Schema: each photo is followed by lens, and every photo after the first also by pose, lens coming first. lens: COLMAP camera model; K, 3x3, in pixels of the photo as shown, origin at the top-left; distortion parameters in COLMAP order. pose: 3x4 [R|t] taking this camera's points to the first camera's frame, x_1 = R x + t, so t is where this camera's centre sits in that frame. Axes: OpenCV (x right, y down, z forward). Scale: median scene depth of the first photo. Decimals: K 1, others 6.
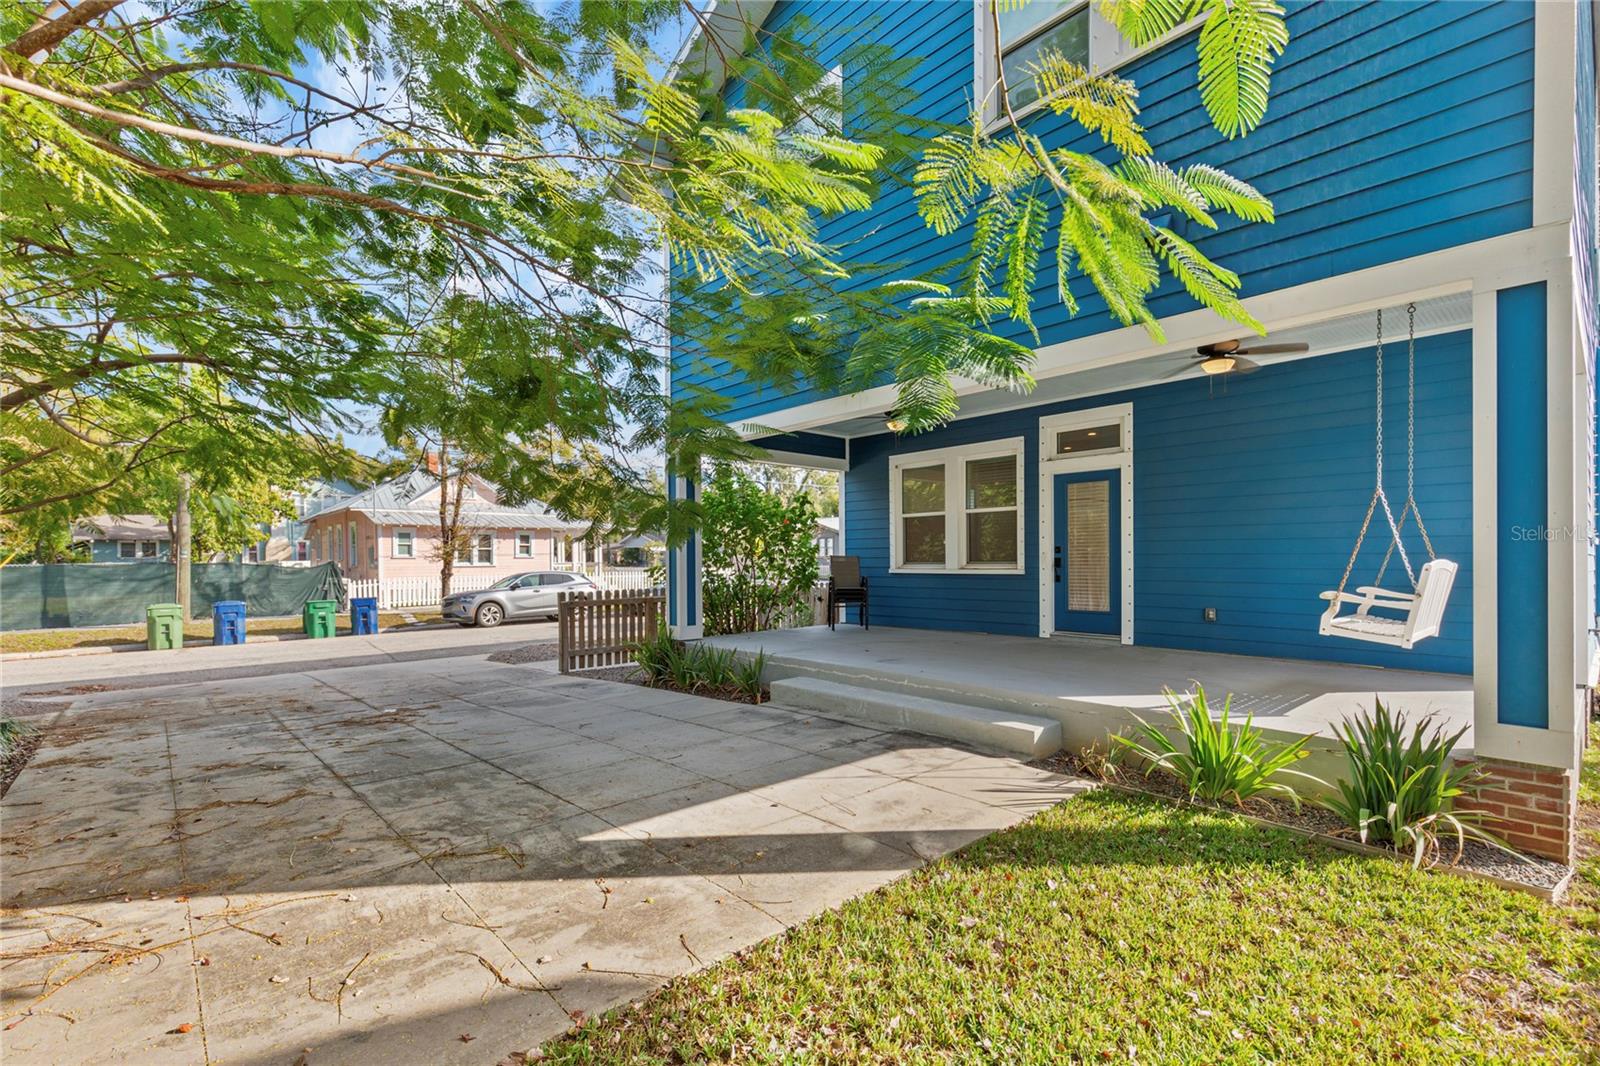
lens RADIAL K [[725.8, 0, 797.9], [0, 725.8, 554.9], [0, 0, 1]] dist [0.000868, -0.000177]
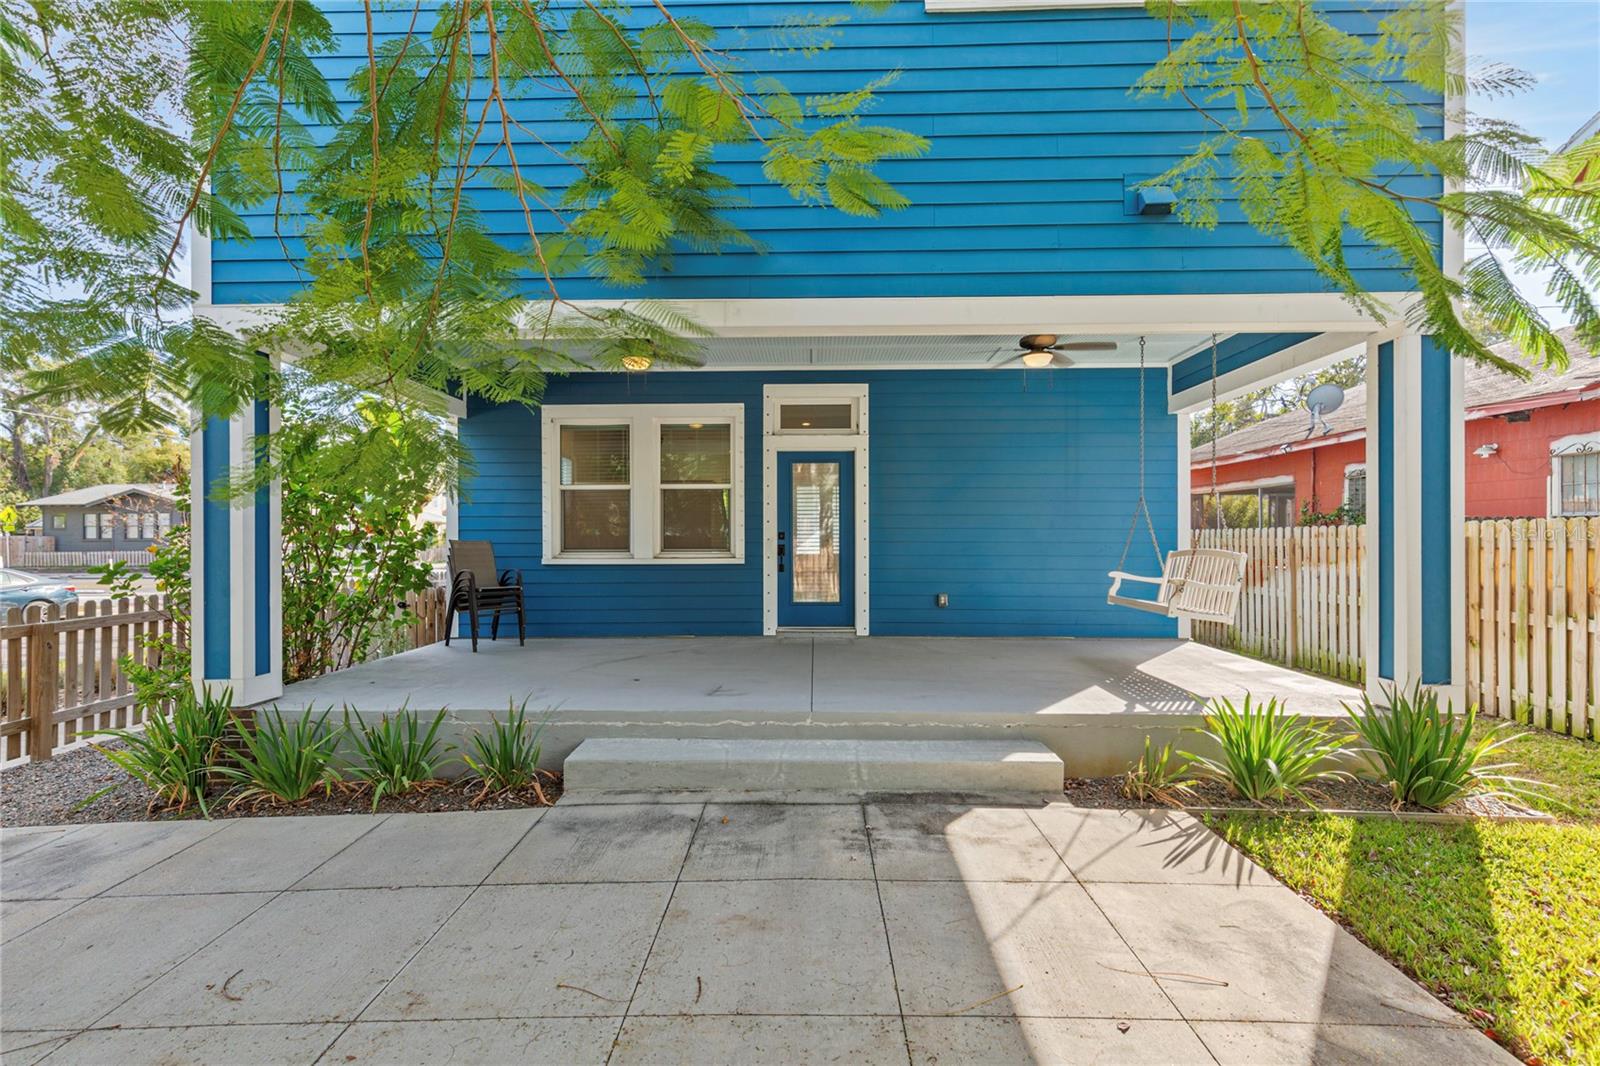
lens RADIAL K [[713.6, 0, 794.4], [0, 713.6, 540.1], [0, 0, 1]] dist [0.004661, -0.000580]
pose [[0.688670, 0.004543, 0.725060, -0.341328], [-0.007026, 0.999975, 0.000408, -0.003046], [-0.725041, -0.005375, 0.688685, 0.489459]]
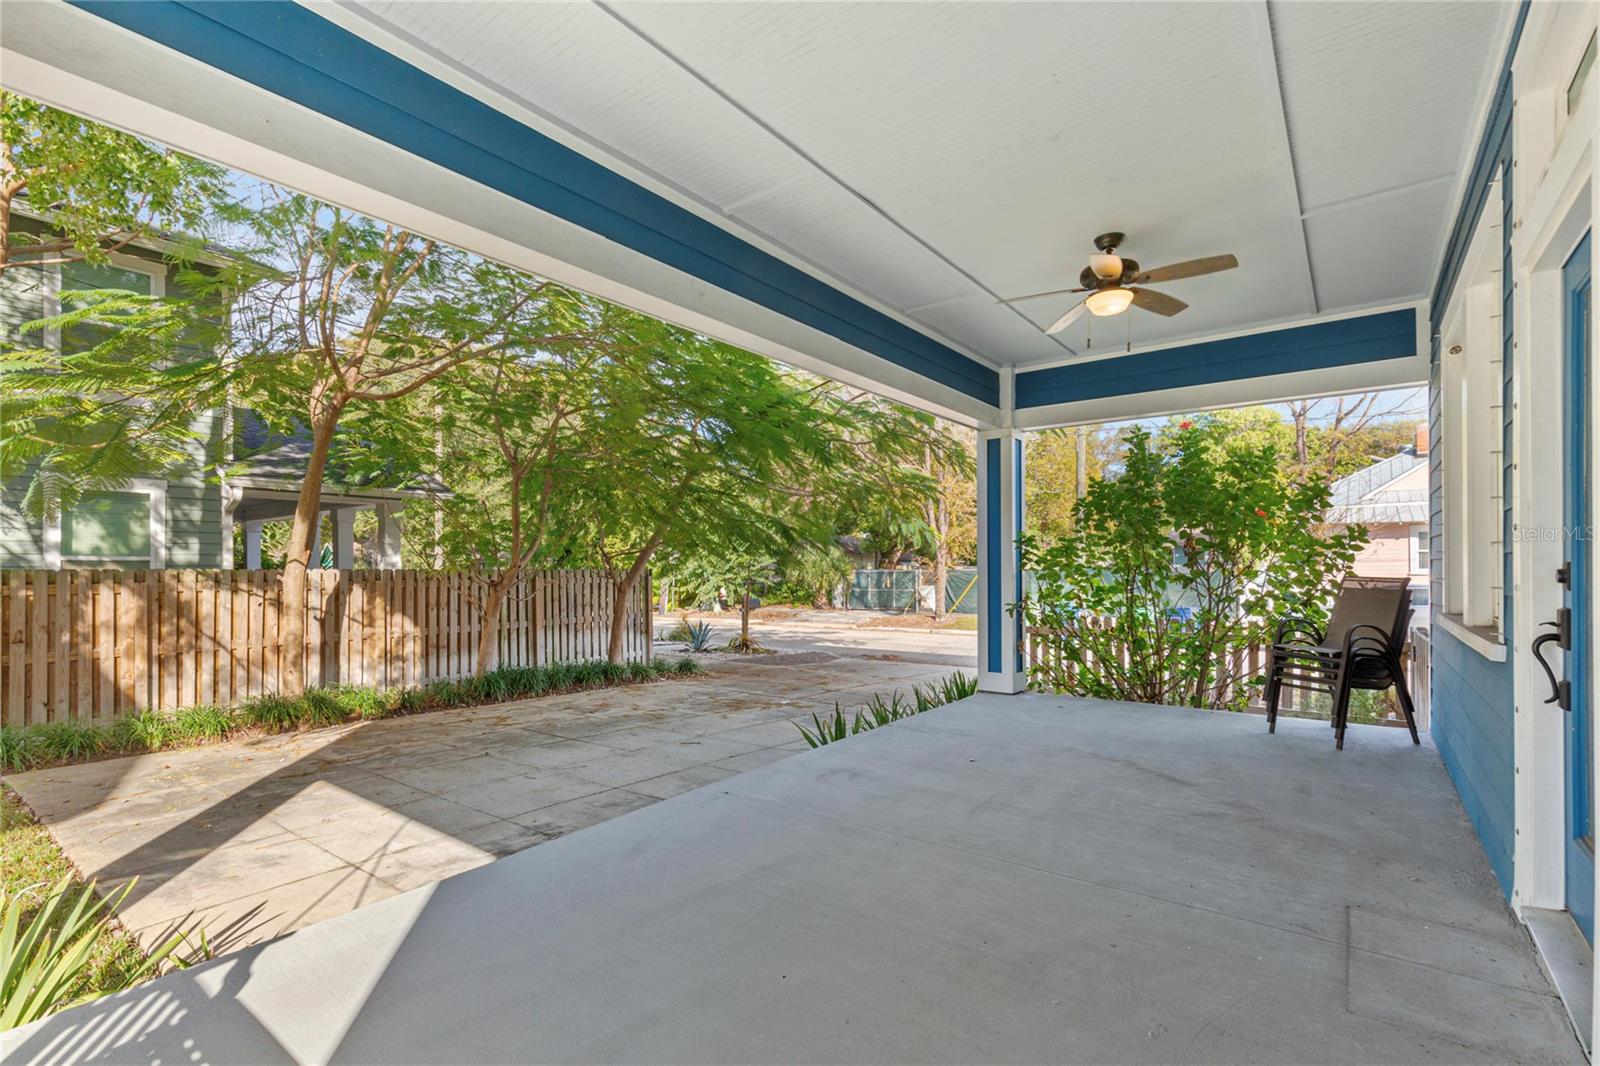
lens RADIAL K [[730.5, 0, 794.9], [0, 730.5, 538.9], [0, 0, 1]] dist [0.001861, -0.000642]
pose [[0.184720, -0.030865, -0.982306, 0.712979], [0.013051, 0.999496, -0.028951, -0.021829], [0.982704, -0.007472, 0.185030, 0.892931]]
